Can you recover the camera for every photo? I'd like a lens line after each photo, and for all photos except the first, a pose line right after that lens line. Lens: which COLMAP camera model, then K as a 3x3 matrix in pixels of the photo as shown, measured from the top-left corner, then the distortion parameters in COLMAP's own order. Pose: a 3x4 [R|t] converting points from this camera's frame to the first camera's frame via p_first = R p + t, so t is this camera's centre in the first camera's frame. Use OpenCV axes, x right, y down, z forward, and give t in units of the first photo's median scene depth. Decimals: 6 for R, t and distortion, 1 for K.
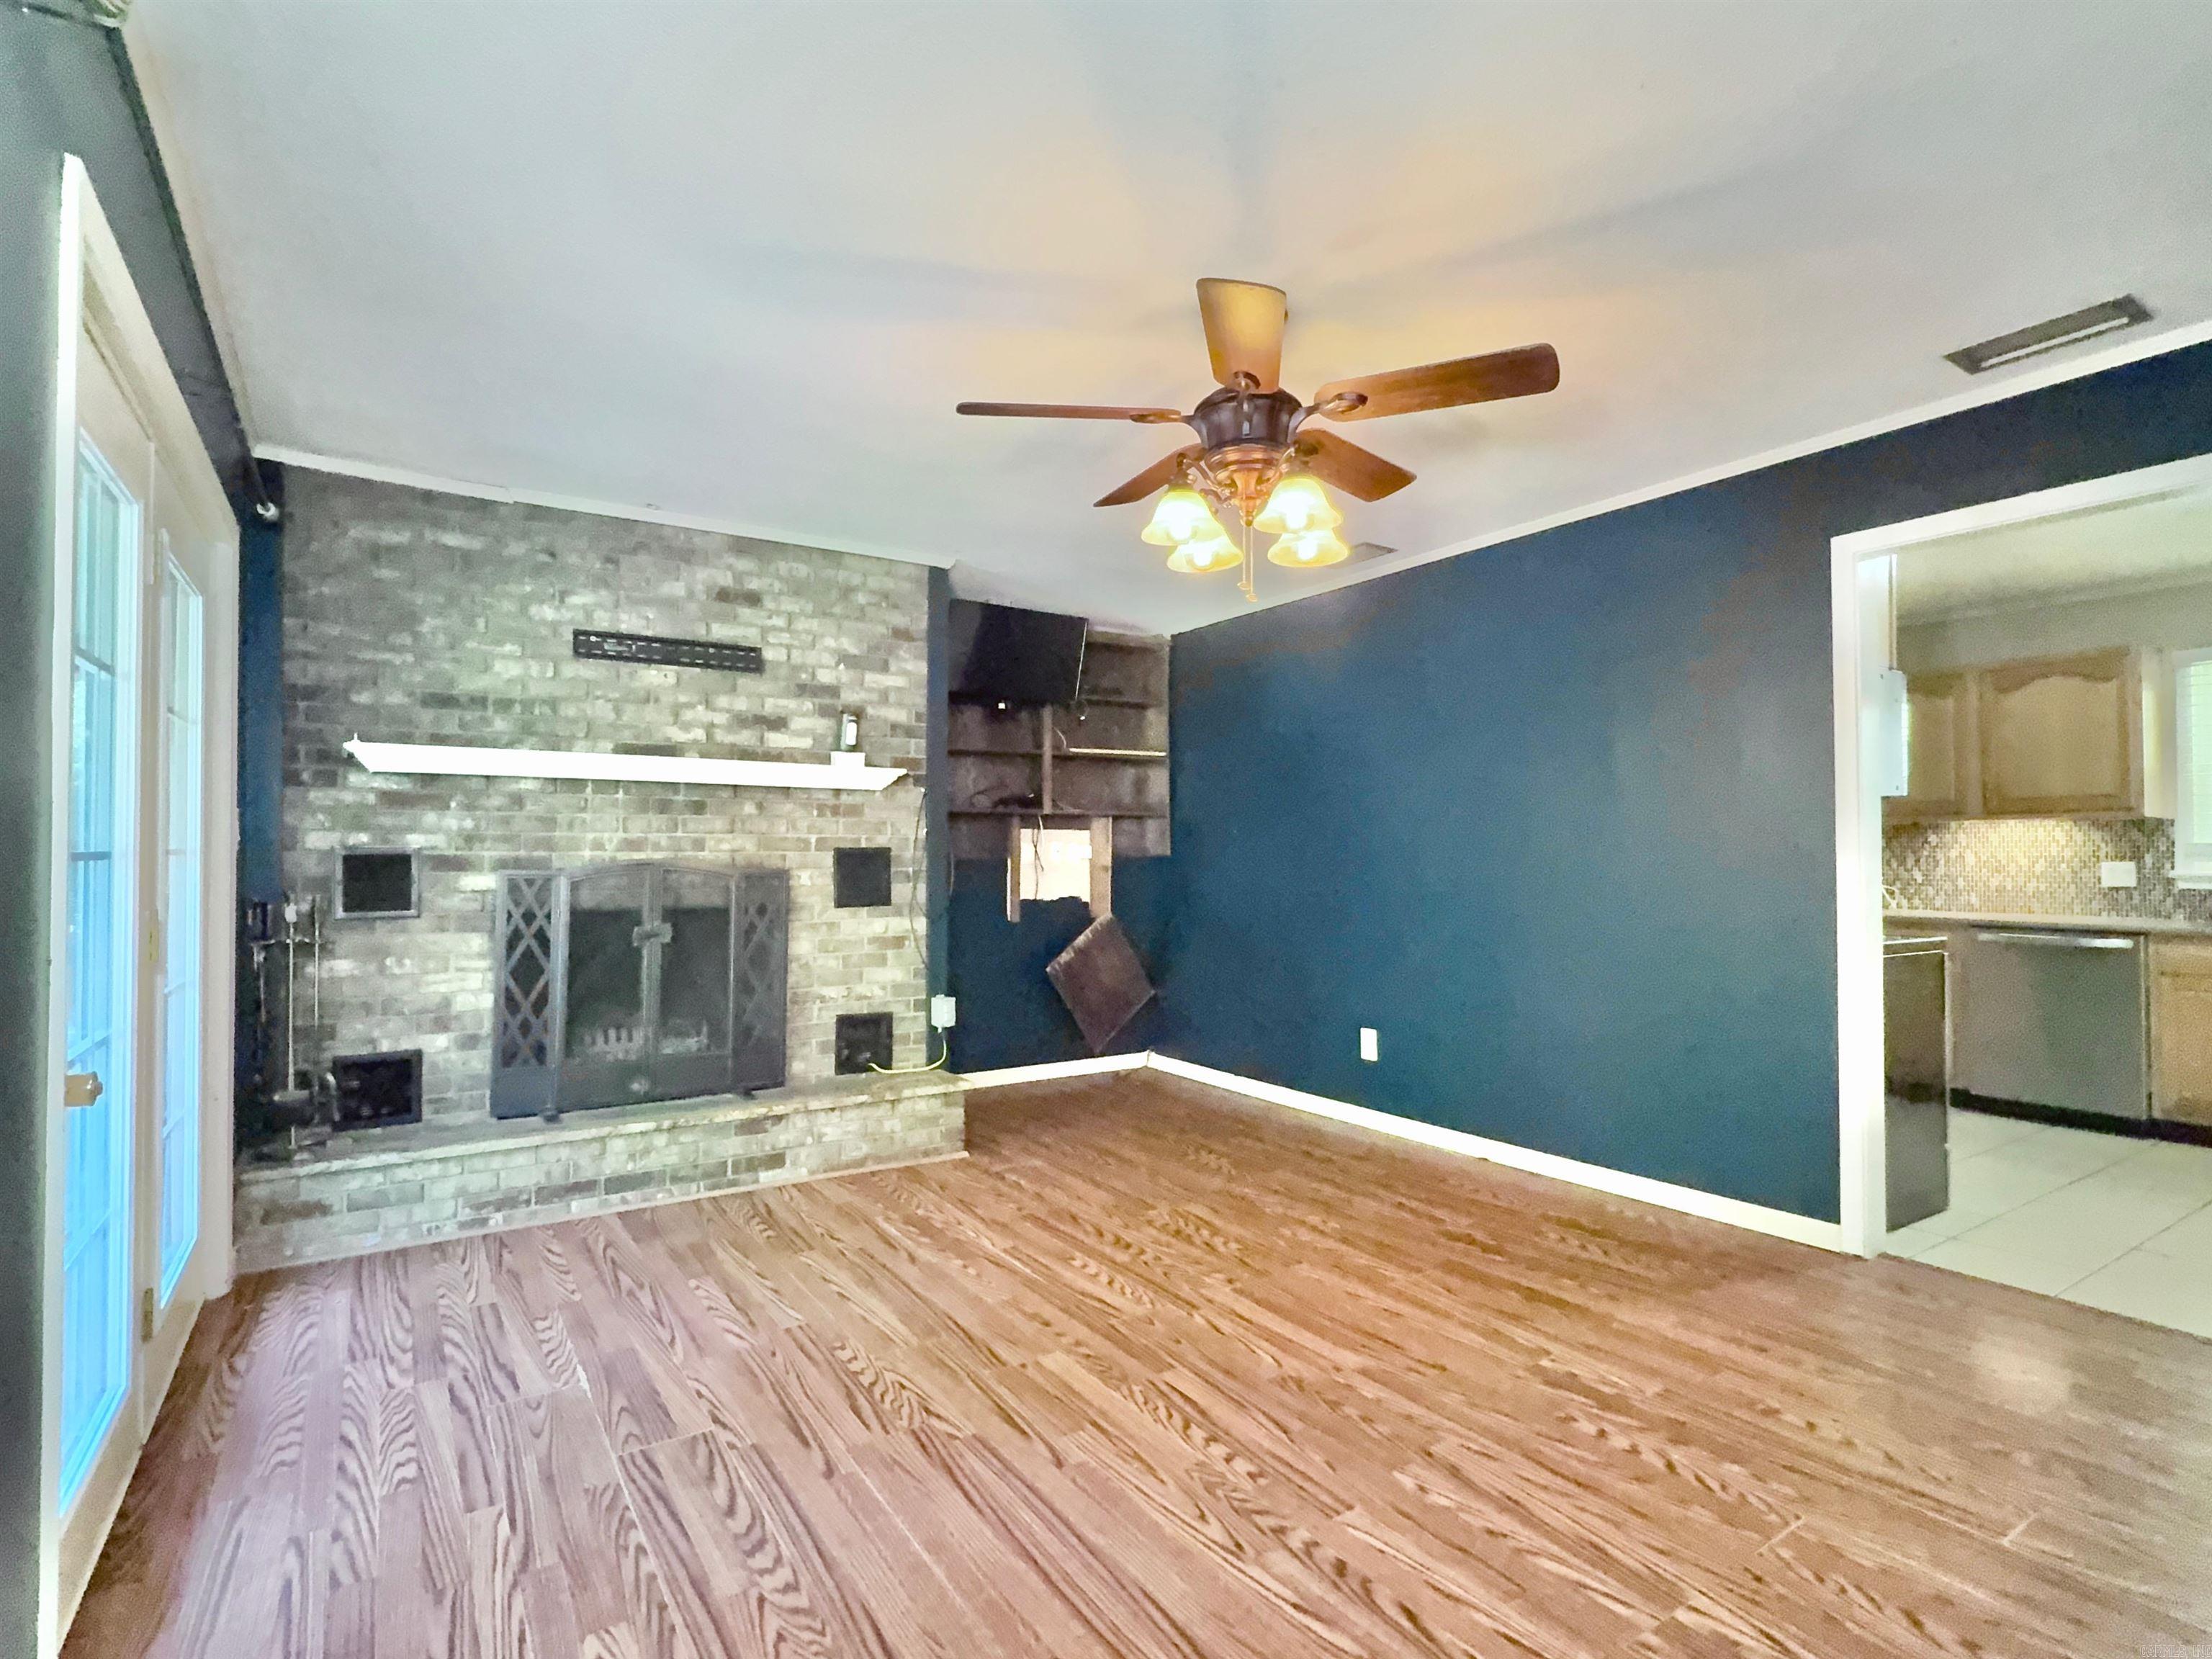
lens RADIAL K [[1094.4, 0, 1105.0], [0, 1094.4, 835.4], [0, 0, 1]] dist [-0.002549, 0.000216]
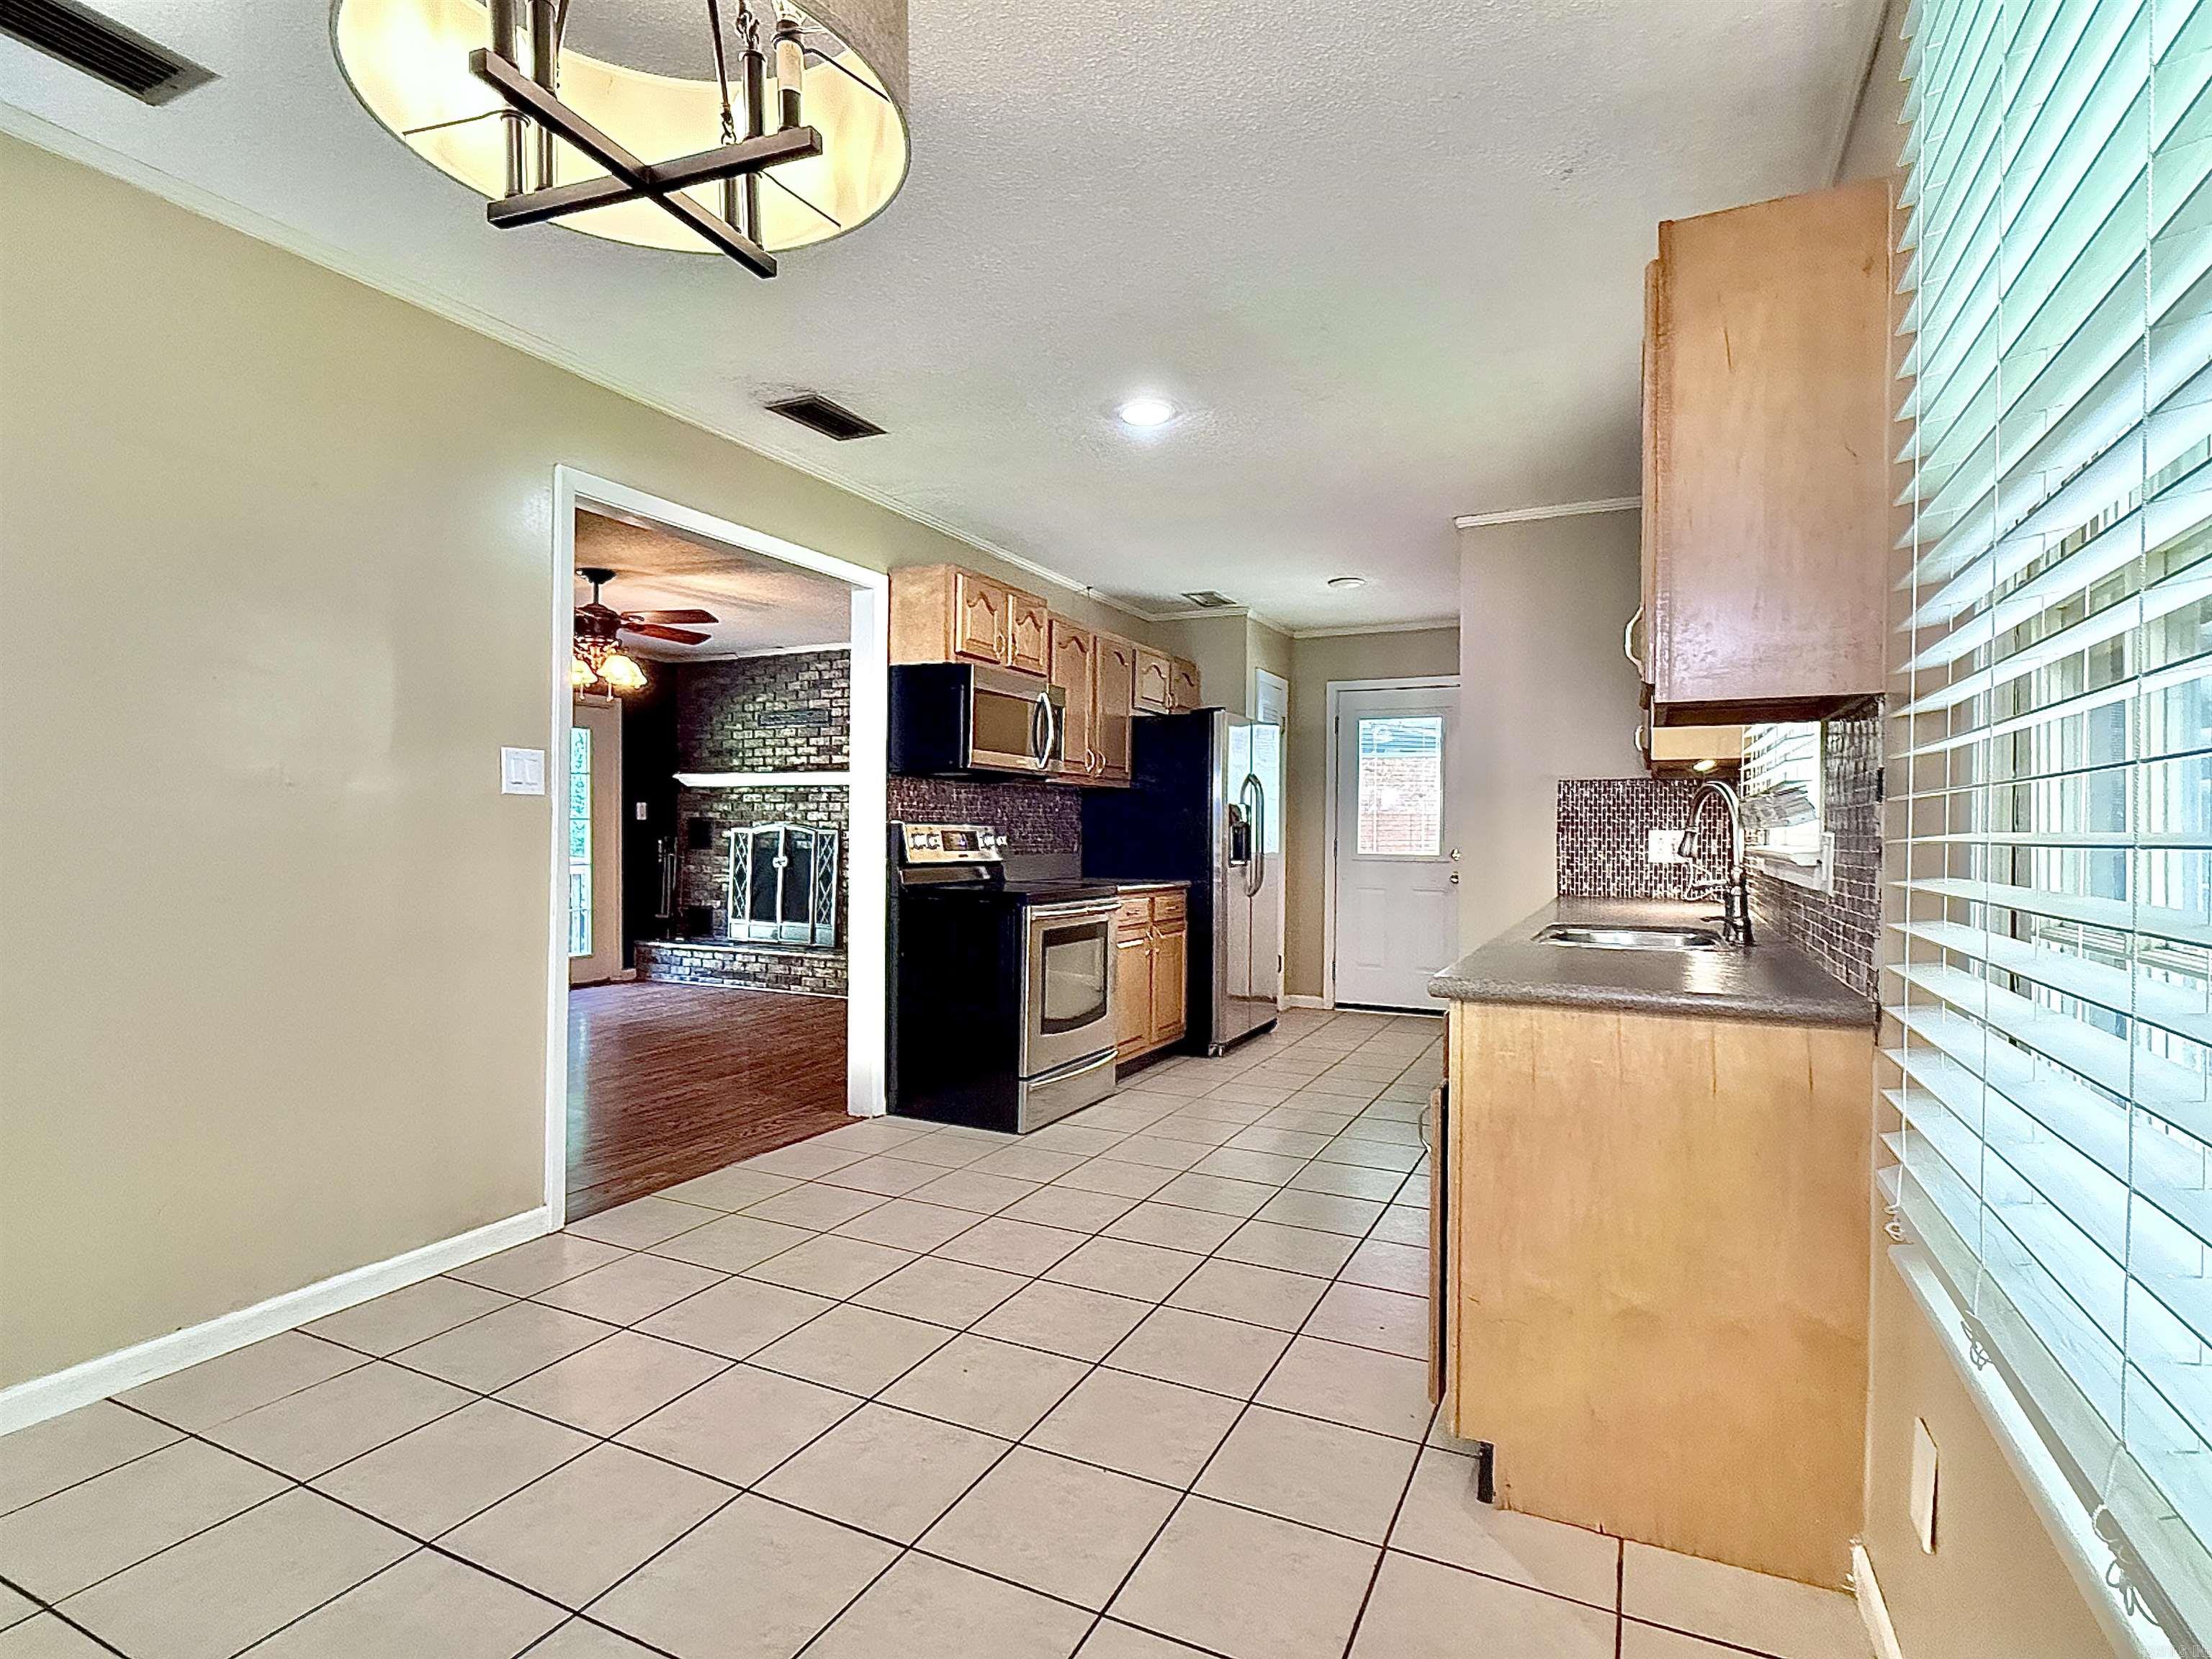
lens RADIAL K [[1118.1, 0, 1097.8], [0, 1118.1, 839.0], [0, 0, 1]] dist [0.003631, 0.000269]
pose [[0.511507, 0.013131, -0.859179, 1.723805], [0.006419, 0.999797, 0.019101, 0.014366], [0.859255, -0.015285, 0.511318, 0.472699]]
